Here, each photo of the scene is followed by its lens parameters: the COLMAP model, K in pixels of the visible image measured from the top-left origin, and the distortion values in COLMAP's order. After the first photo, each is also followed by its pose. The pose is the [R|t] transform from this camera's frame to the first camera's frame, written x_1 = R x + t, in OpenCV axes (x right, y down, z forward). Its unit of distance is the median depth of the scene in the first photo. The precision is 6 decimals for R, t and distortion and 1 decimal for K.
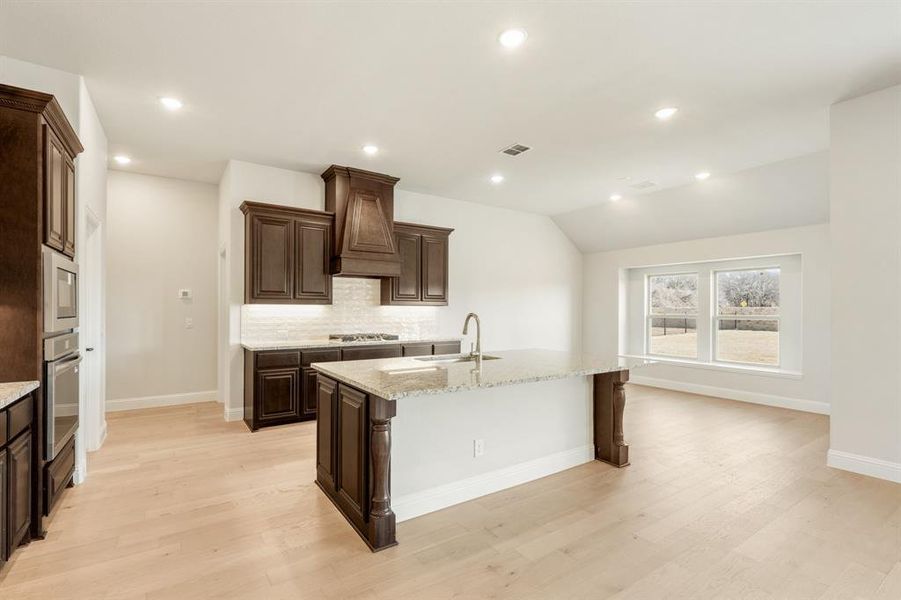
lens RADIAL K [[401.9, 0, 425.4], [0, 401.9, 311.2], [0, 0, 1]] dist [-0.000377, -0.000194]
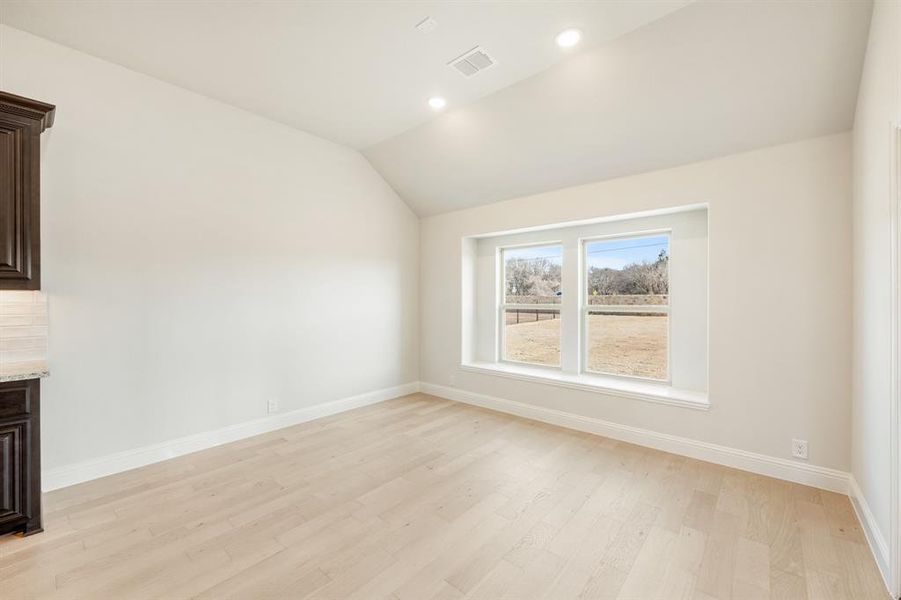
lens RADIAL K [[361.4, 0, 450.5], [0, 361.4, 300.0], [0, 0, 1]] dist [0.000717, -0.000041]
pose [[0.957612, -0.003818, 0.288035, 0.281637], [0.003093, 0.999991, 0.002972, -0.001199], [-0.288044, -0.001955, 0.957615, 0.410916]]
